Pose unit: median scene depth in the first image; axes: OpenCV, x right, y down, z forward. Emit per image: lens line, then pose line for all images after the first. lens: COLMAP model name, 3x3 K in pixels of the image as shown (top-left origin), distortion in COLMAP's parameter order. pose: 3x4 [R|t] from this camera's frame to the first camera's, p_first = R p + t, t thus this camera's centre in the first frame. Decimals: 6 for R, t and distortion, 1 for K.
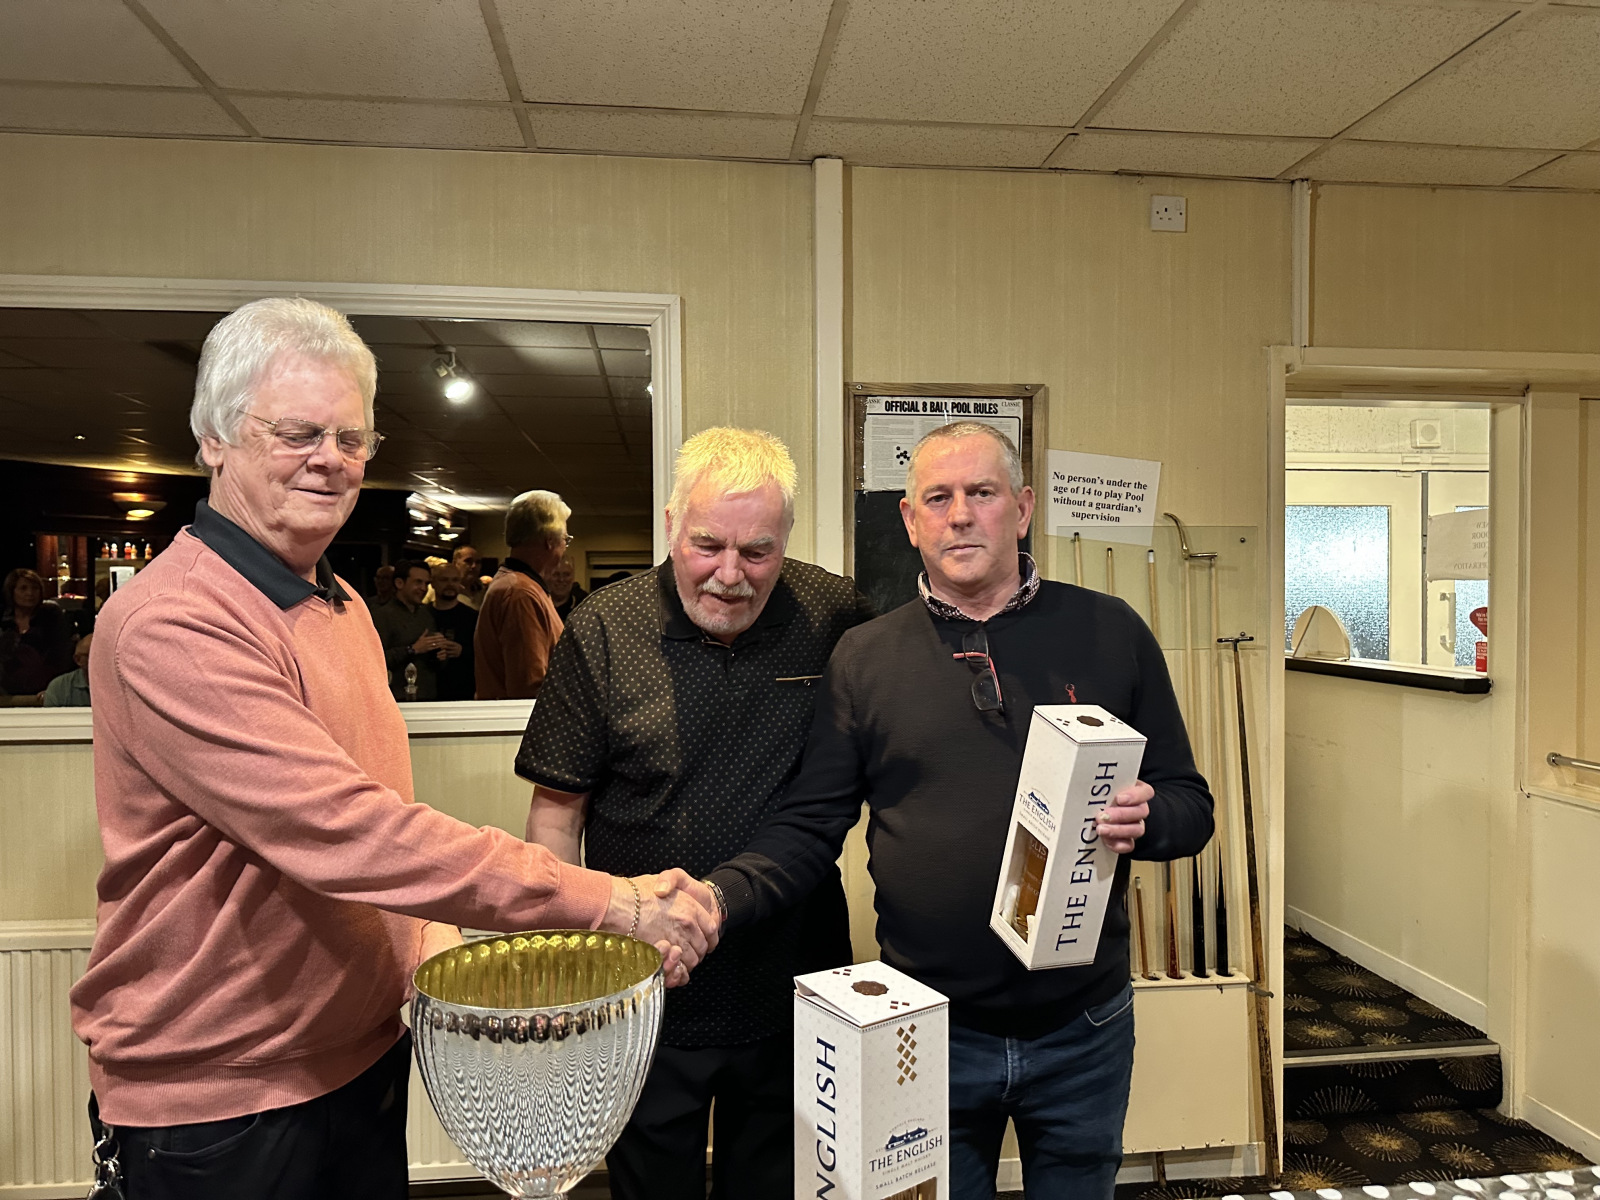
lens RADIAL K [[1129.9, 0, 798.7], [0, 1129.9, 619.0], [0, 0, 1]] dist [0.059895, -0.074545]
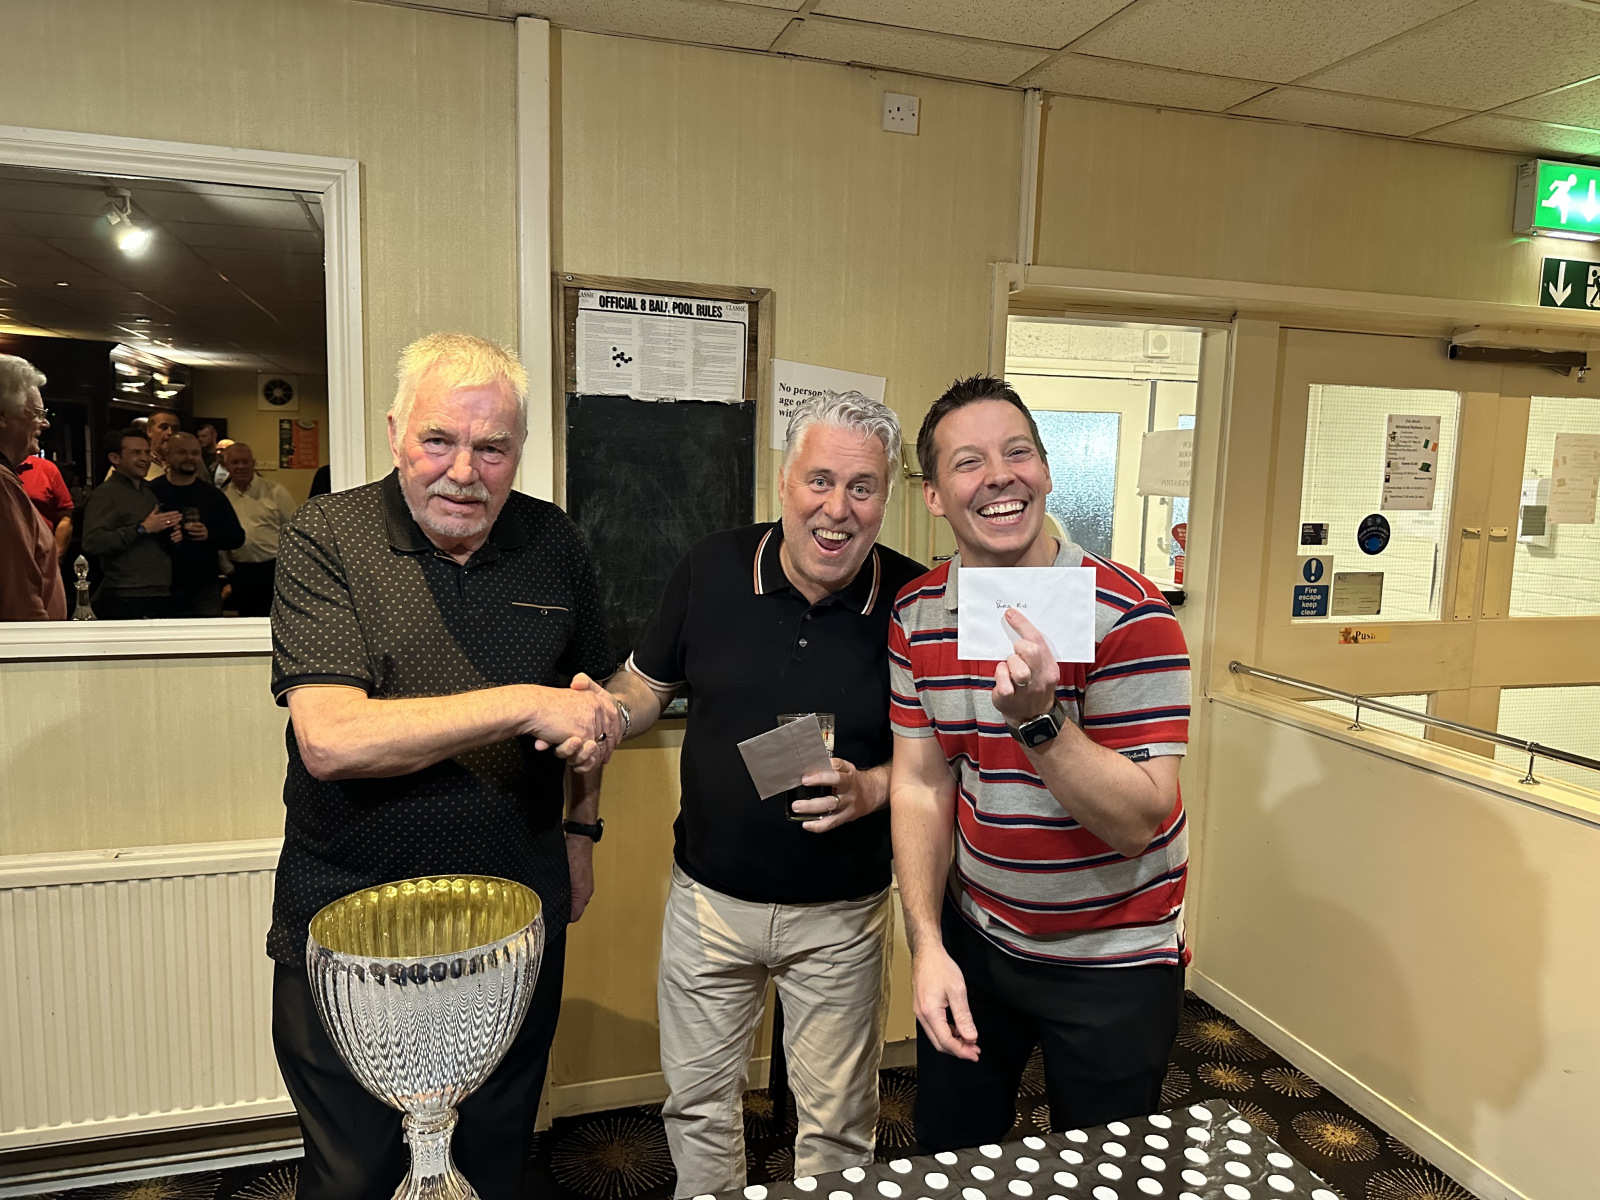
lens RADIAL K [[1129.9, 0, 803.1], [0, 1129.9, 608.3], [0, 0, 1]] dist [0.059895, -0.074545]
pose [[0.981860, 0.003351, 0.189577, 0.062170], [-0.023208, 0.994450, 0.102618, -0.037575], [-0.188181, -0.105156, 0.976489, 0.034356]]
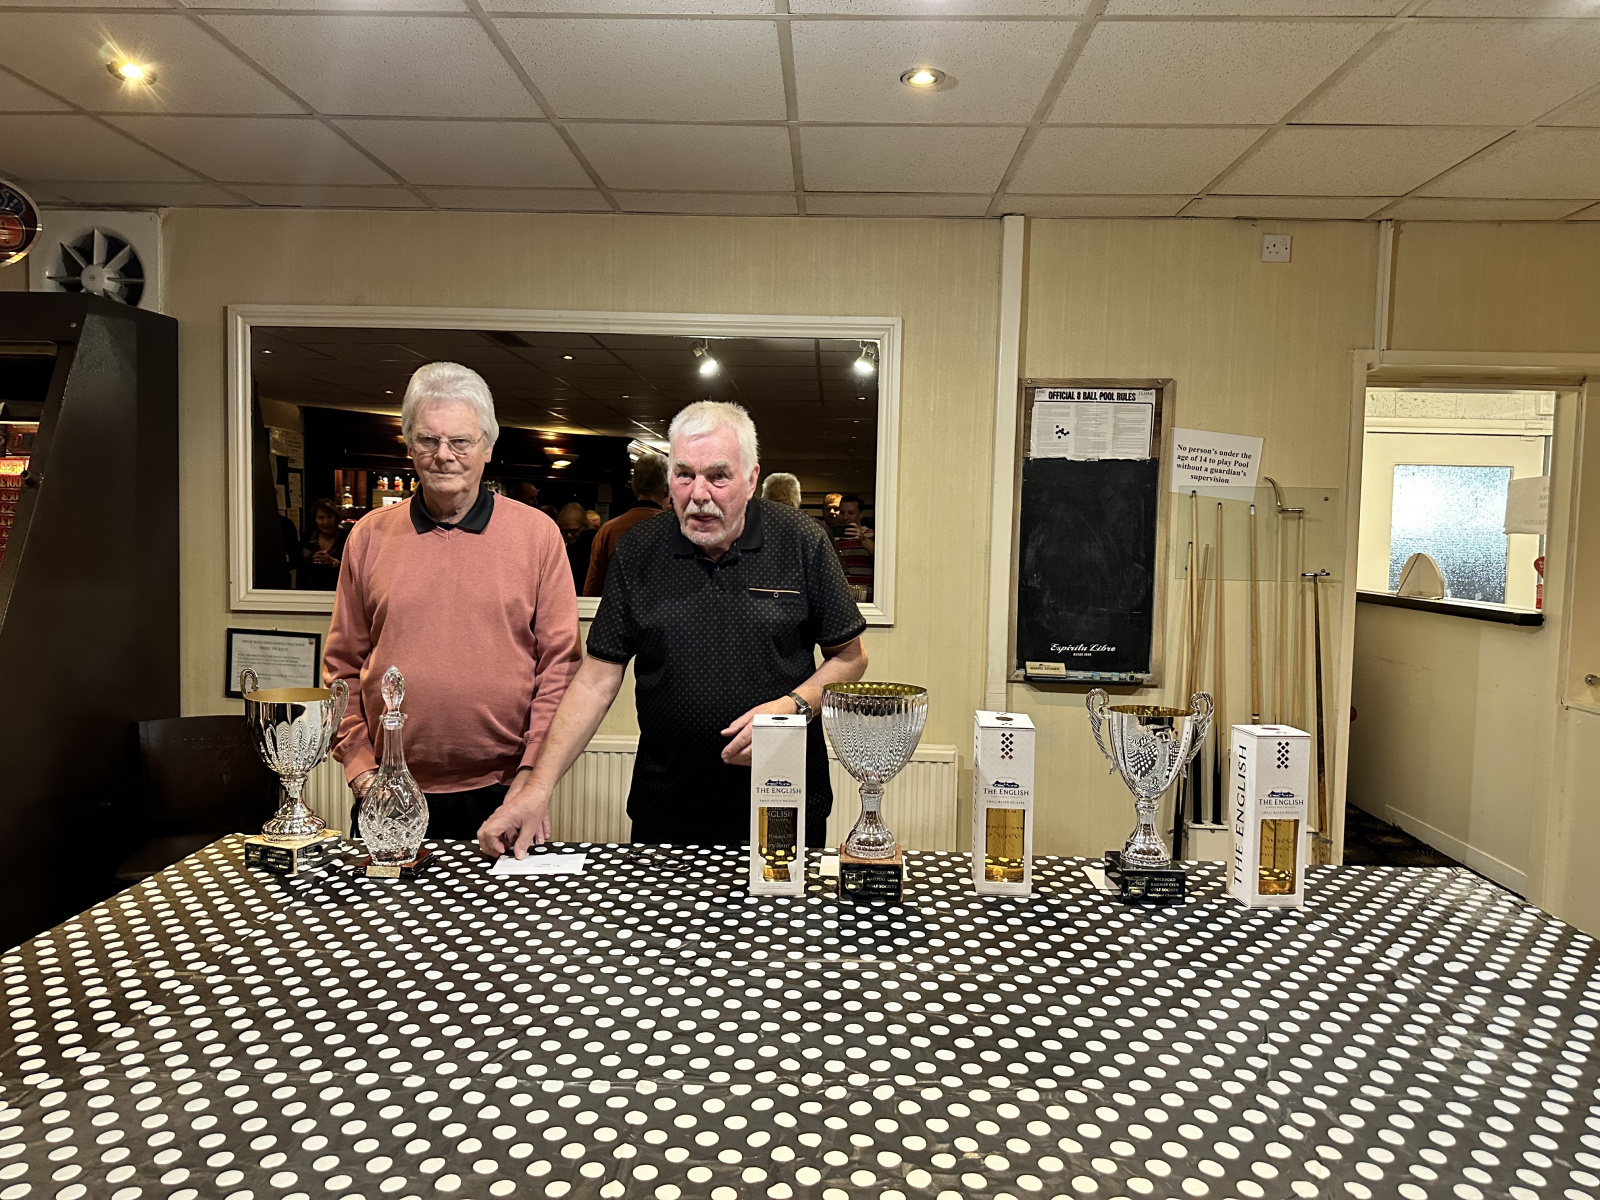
lens RADIAL K [[1129.9, 0, 797.5], [0, 1129.9, 600.3], [0, 0, 1]] dist [0.059895, -0.074545]
pose [[0.988996, 0.032621, -0.144303, -0.017889], [-0.027193, 0.998852, 0.039429, 0.012347], [0.145424, -0.035071, 0.988748, -0.392412]]
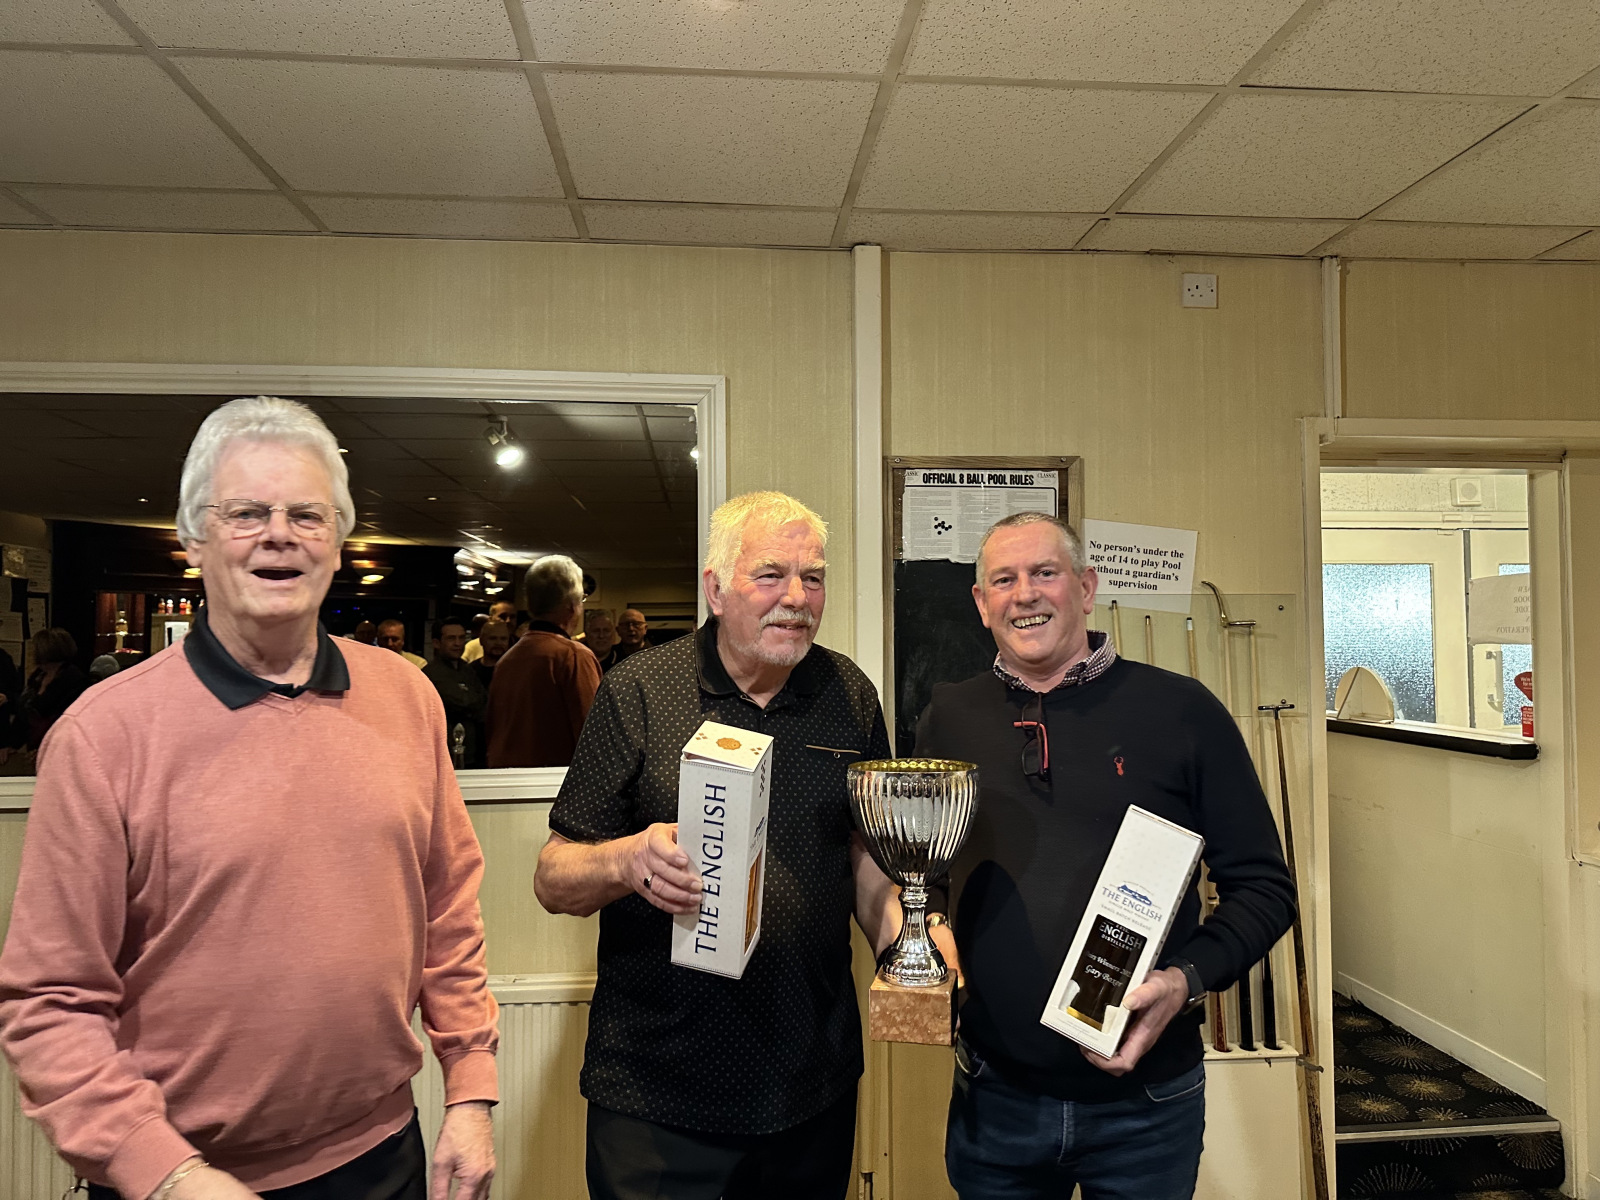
lens RADIAL K [[1129.9, 0, 800.5], [0, 1129.9, 604.3], [0, 0, 1]] dist [0.059895, -0.074545]
pose [[0.999483, -0.002641, -0.032048, -0.002434], [0.000873, 0.998483, -0.055046, -0.017403], [0.032144, 0.054989, 0.997969, -0.020054]]
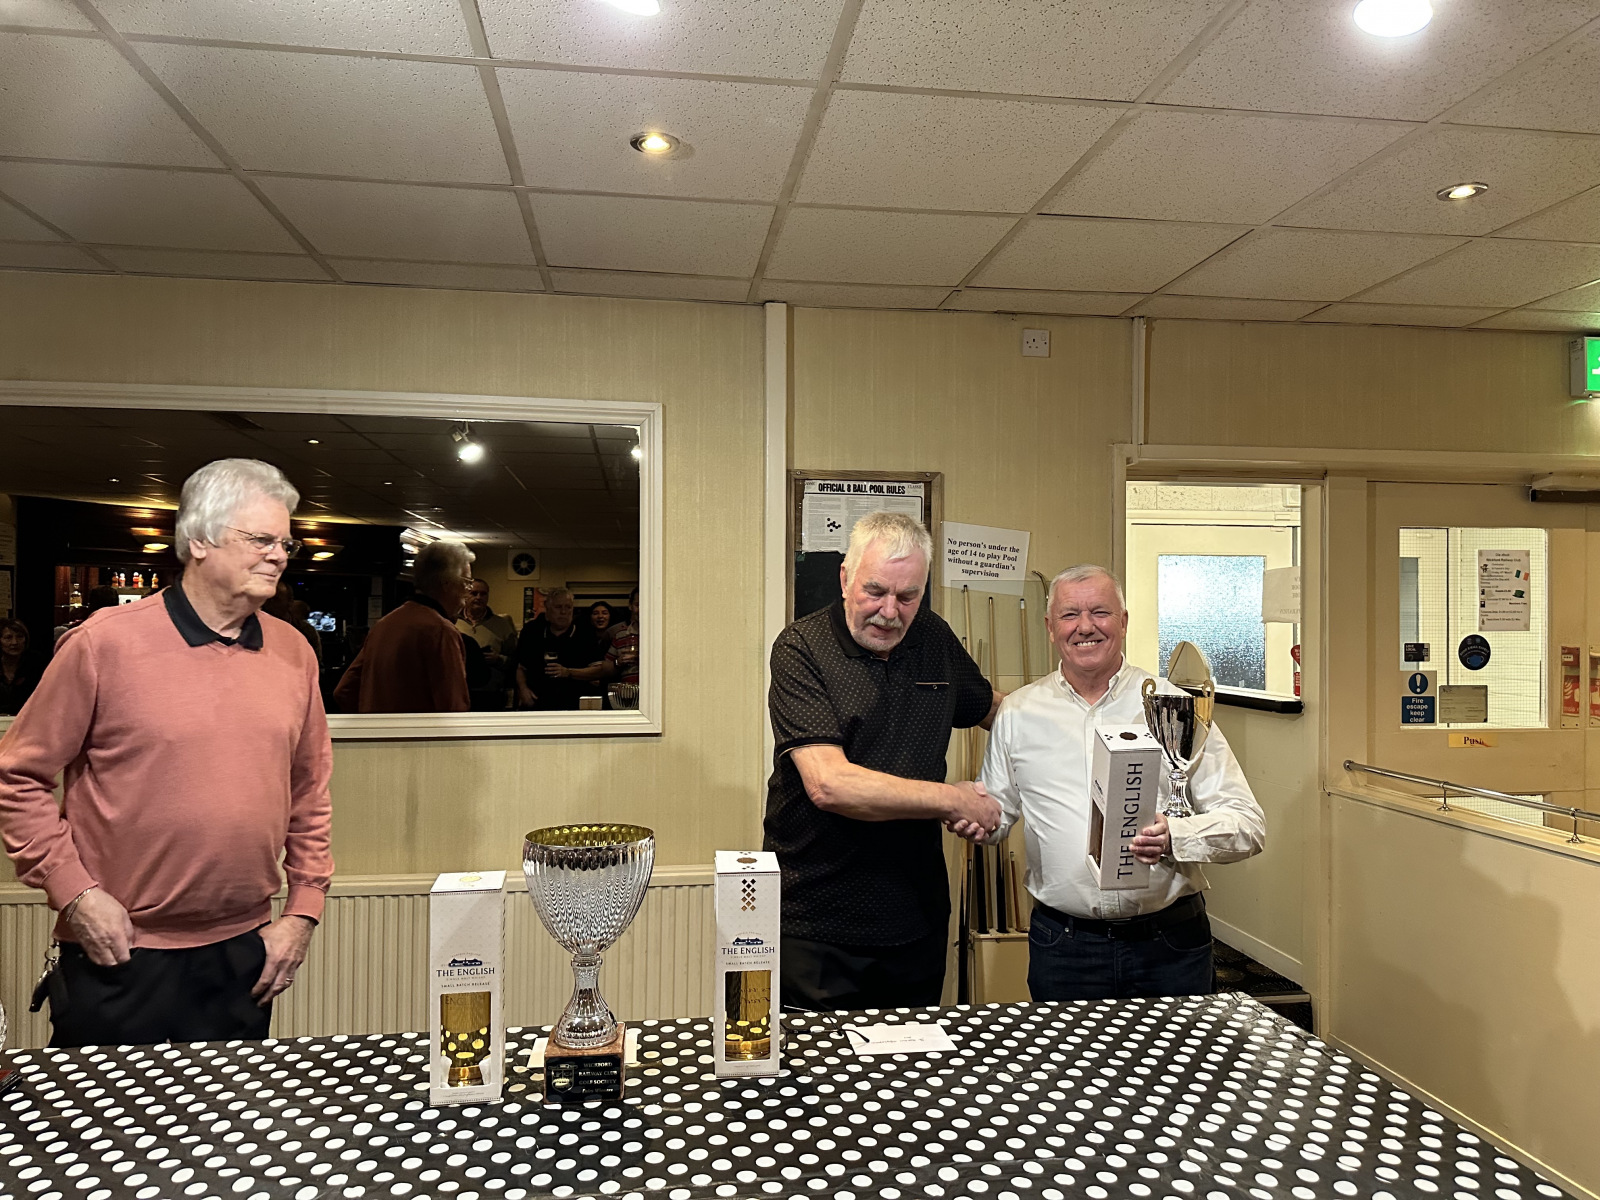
lens RADIAL K [[1129.9, 0, 797.2], [0, 1129.9, 613.9], [0, 0, 1]] dist [0.059895, -0.074545]
pose [[0.999744, 0.007560, 0.021322, 0.024313], [-0.006927, 0.999538, -0.029607, -0.003784], [-0.021536, 0.029452, 0.999334, -0.286167]]
